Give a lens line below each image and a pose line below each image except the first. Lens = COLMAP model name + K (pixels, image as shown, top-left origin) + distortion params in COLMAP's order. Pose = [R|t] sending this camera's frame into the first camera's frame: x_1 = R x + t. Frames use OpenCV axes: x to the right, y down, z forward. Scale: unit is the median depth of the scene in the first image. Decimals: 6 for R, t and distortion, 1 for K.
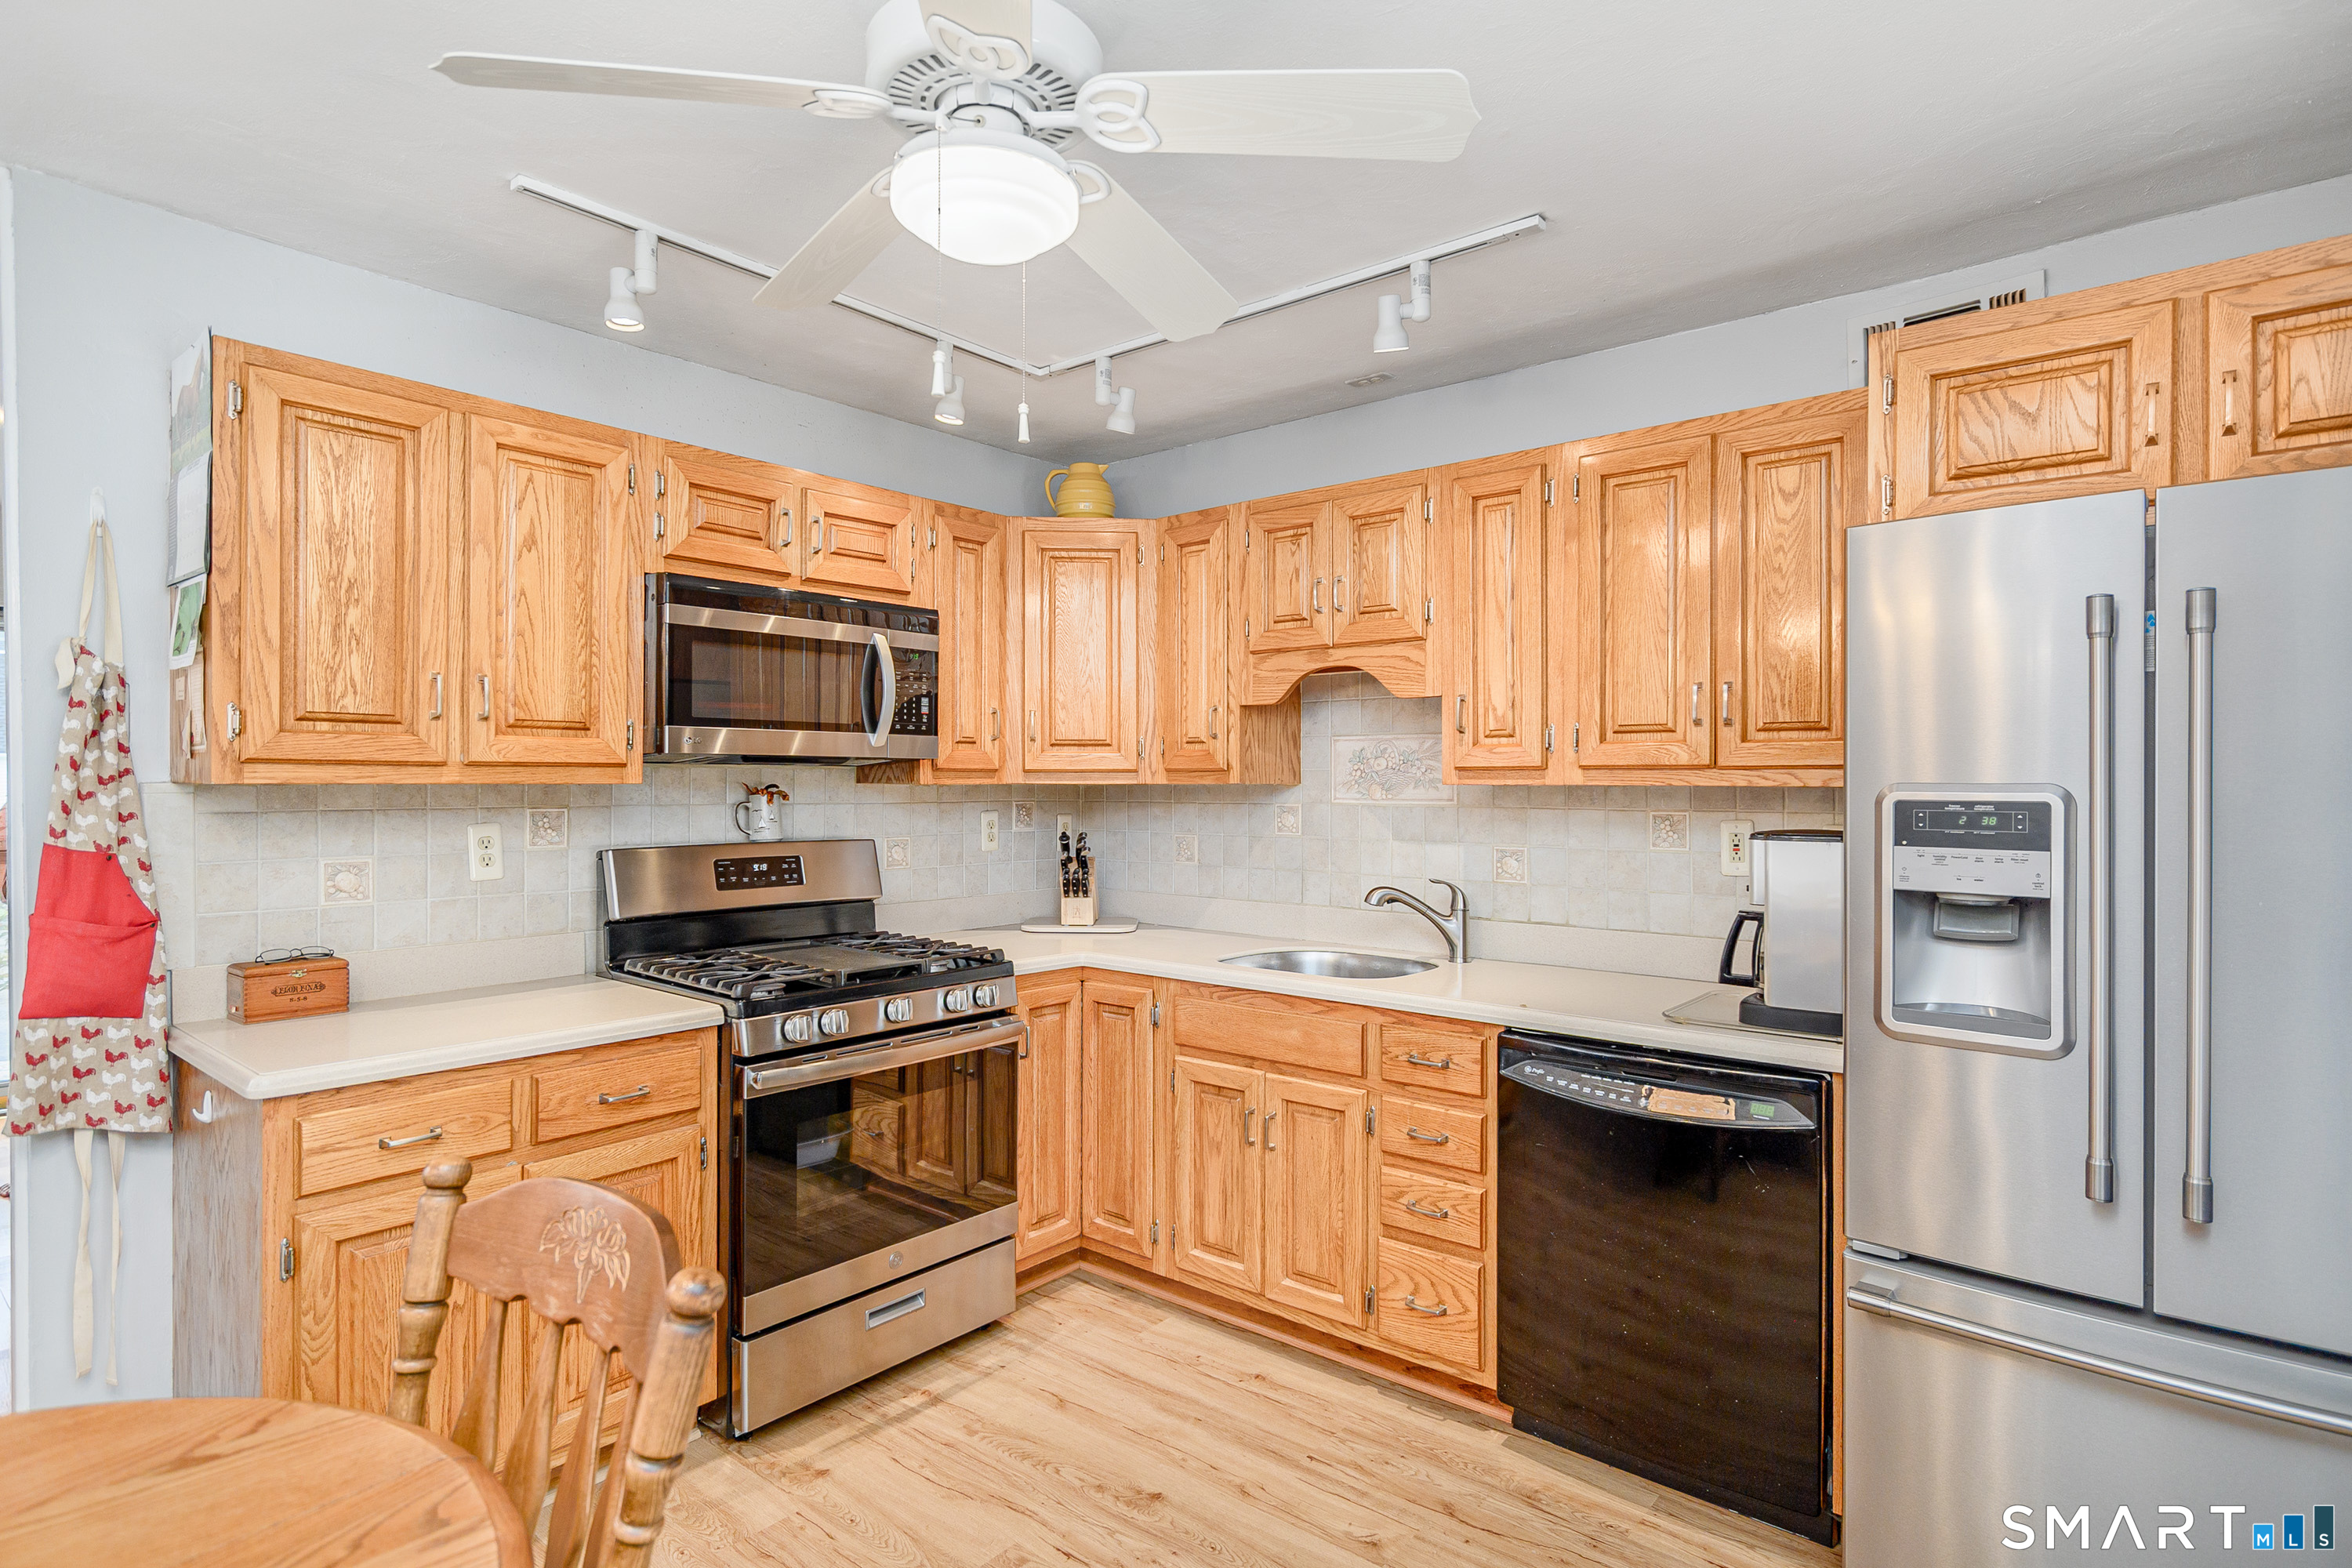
lens RADIAL K [[1204.2, 0, 1171.9], [0, 1204.2, 784.0], [0, 0, 1]] dist [-0.002142, 0.002078]
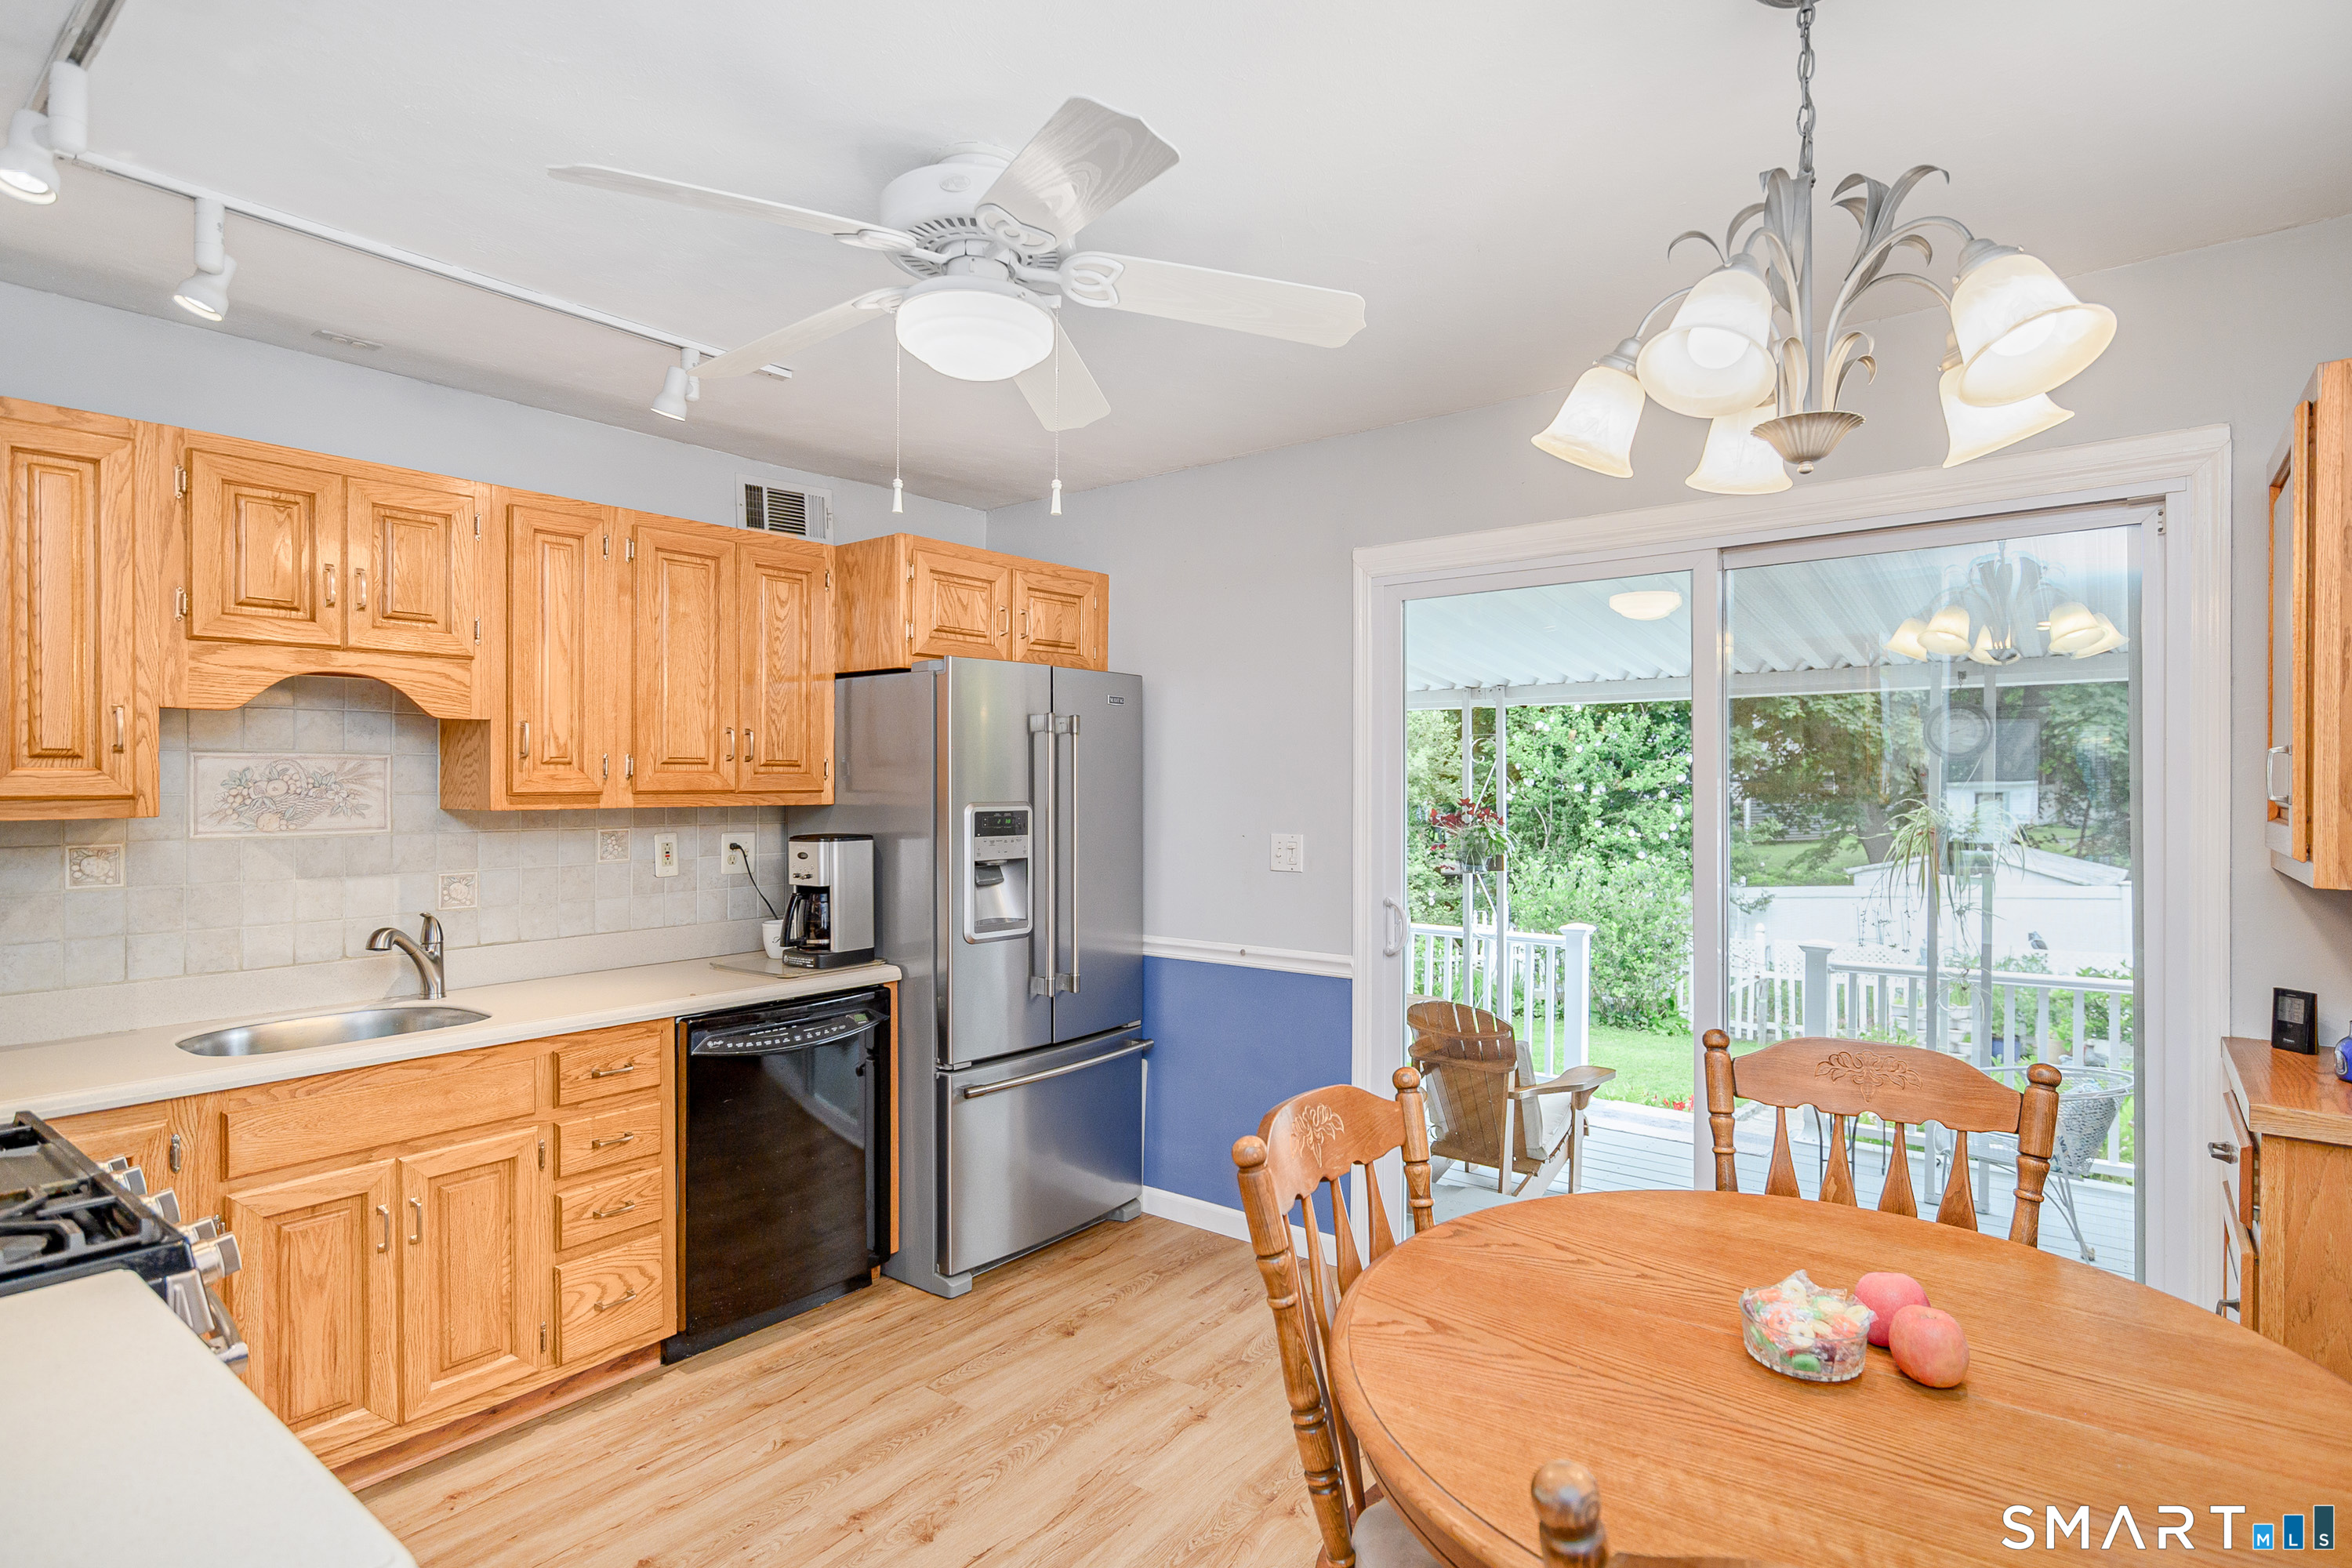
lens RADIAL K [[1204.2, 0, 1167.2], [0, 1204.2, 789.1], [0, 0, 1]] dist [-0.002142, 0.002078]
pose [[-0.031930, -0.006080, 0.999472, -0.823851], [0.007680, 0.999950, 0.006328, -0.020149], [-0.999461, 0.007878, -0.031882, 0.517233]]
